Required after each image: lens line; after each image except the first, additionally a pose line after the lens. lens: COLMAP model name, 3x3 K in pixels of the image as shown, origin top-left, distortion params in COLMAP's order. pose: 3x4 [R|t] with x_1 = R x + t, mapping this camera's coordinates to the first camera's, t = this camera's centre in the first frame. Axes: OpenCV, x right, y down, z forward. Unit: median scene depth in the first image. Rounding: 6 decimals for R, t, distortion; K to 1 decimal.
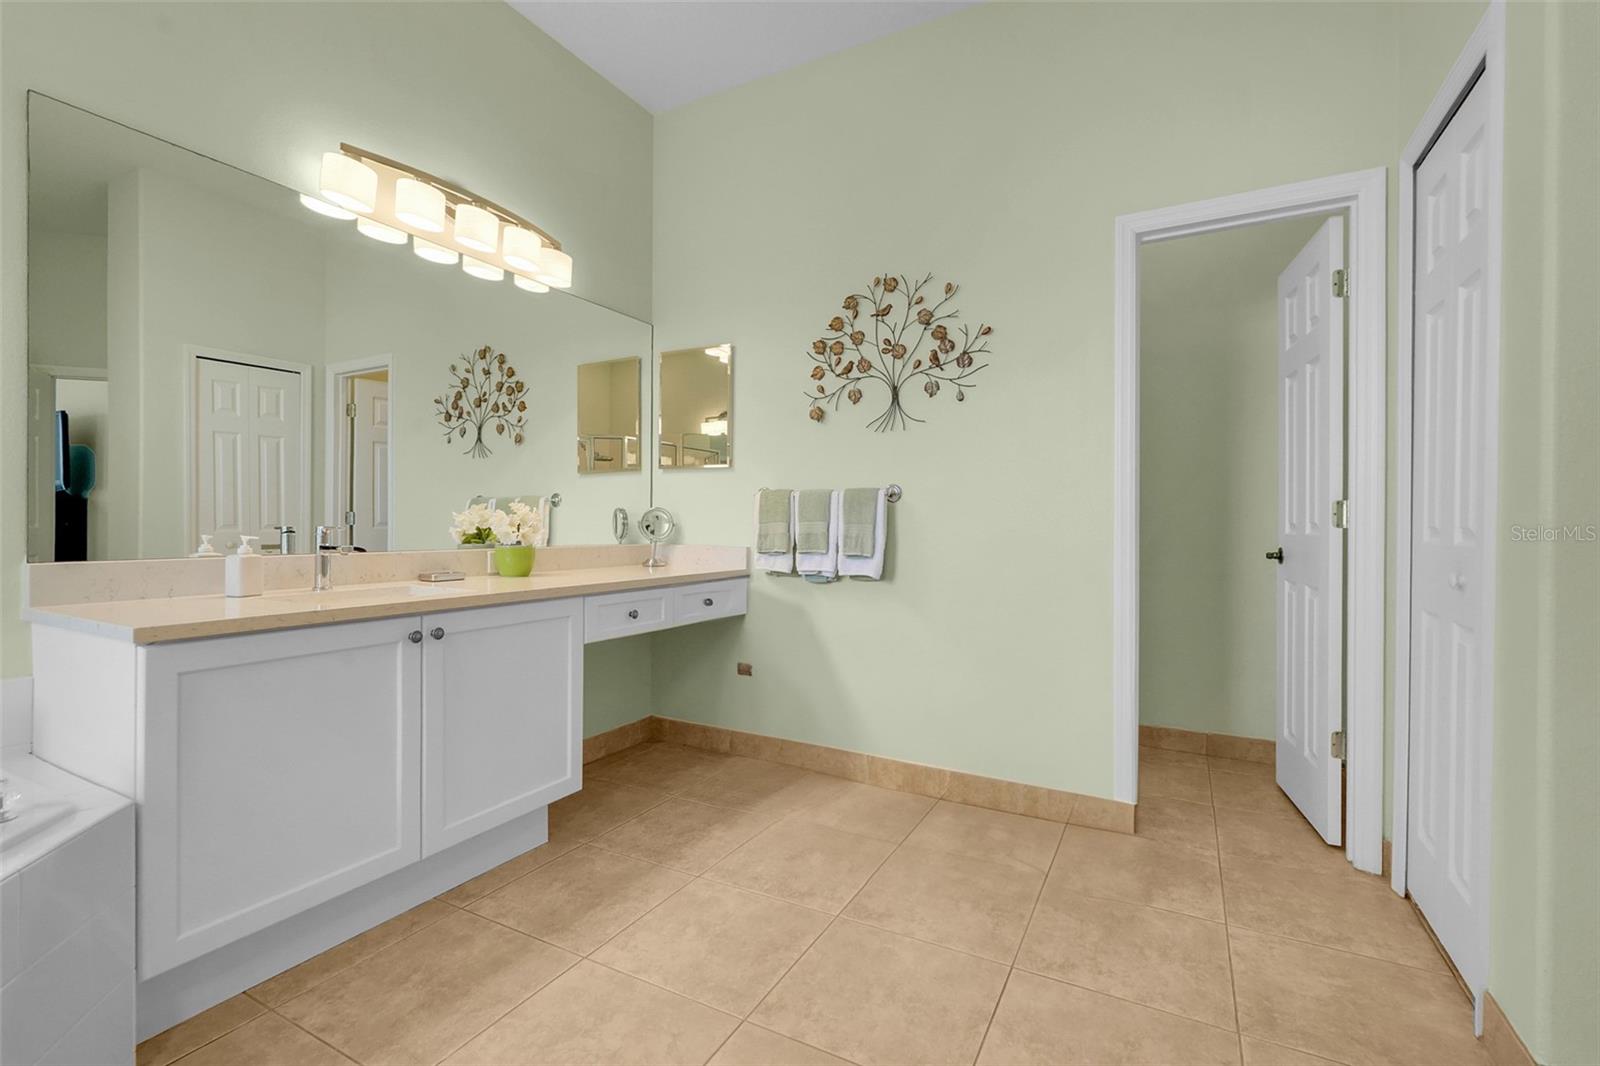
lens RADIAL K [[704.6, 0, 795.0], [0, 704.6, 528.8], [0, 0, 1]] dist [-0.008709, 0.001058]
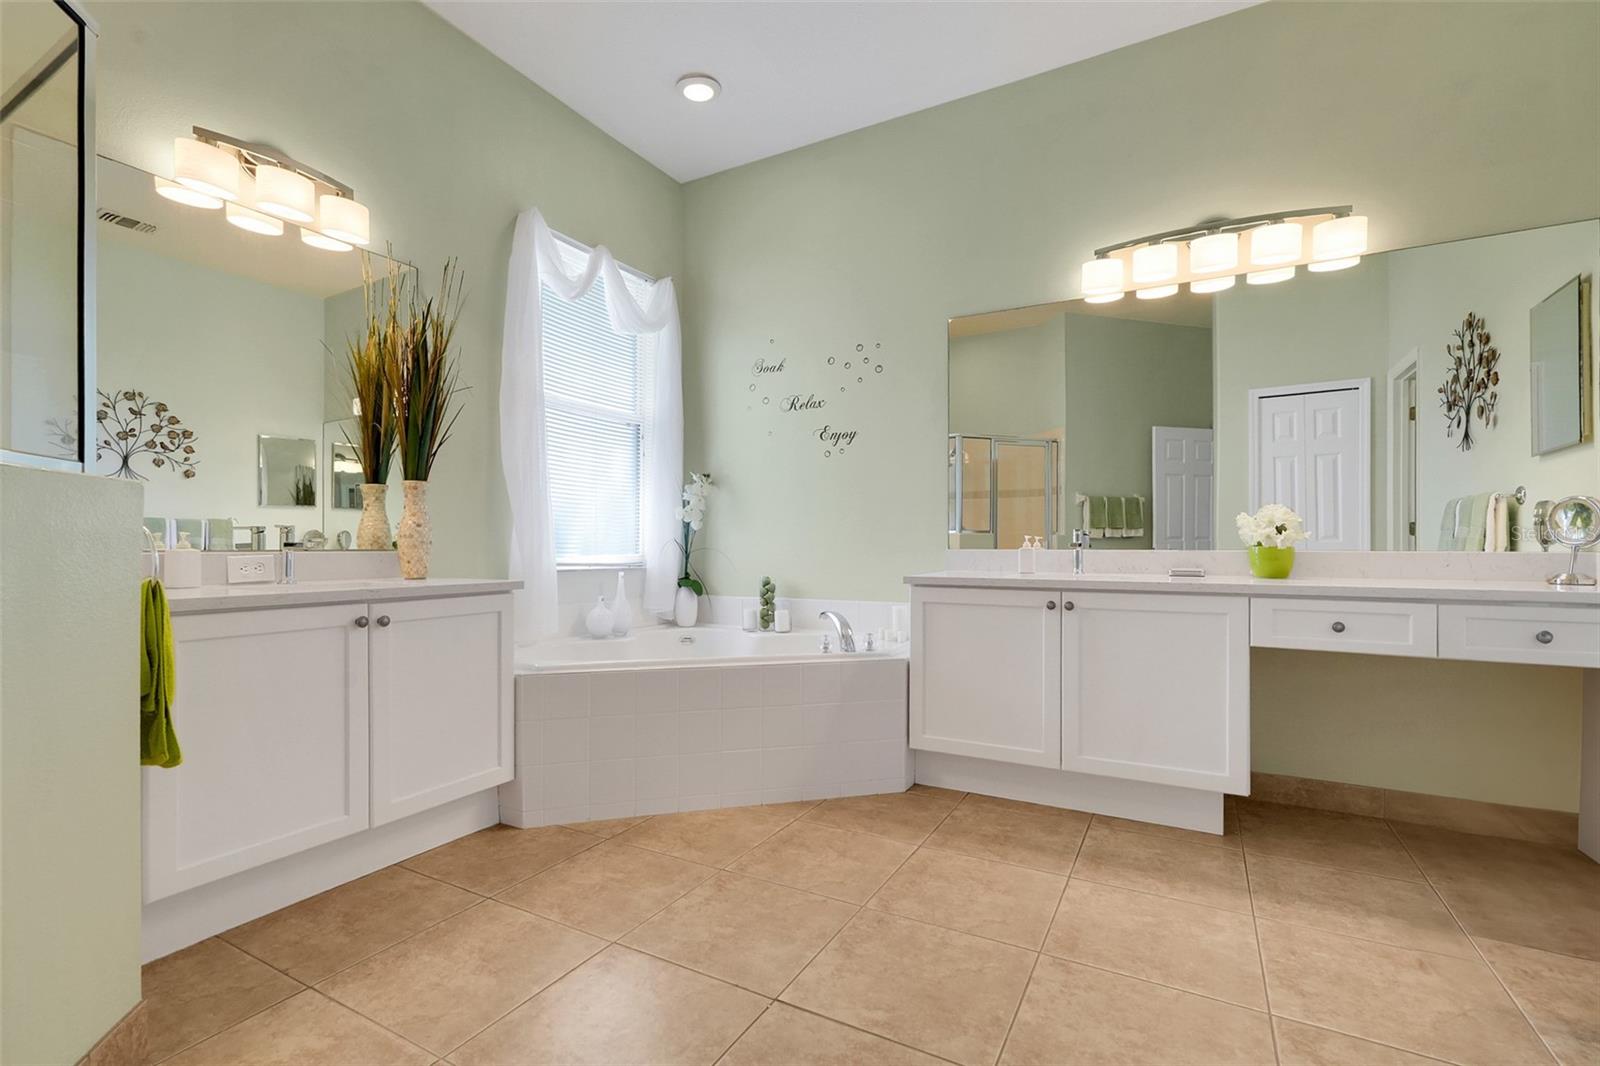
lens RADIAL K [[704.6, 0, 797.0], [0, 704.6, 541.0], [0, 0, 1]] dist [-0.008709, 0.001058]
pose [[0.001083, -0.008088, -0.999967, 0.748577], [-0.005686, 0.999951, -0.008094, 0.034459], [0.999983, 0.005694, 0.001037, 0.425573]]
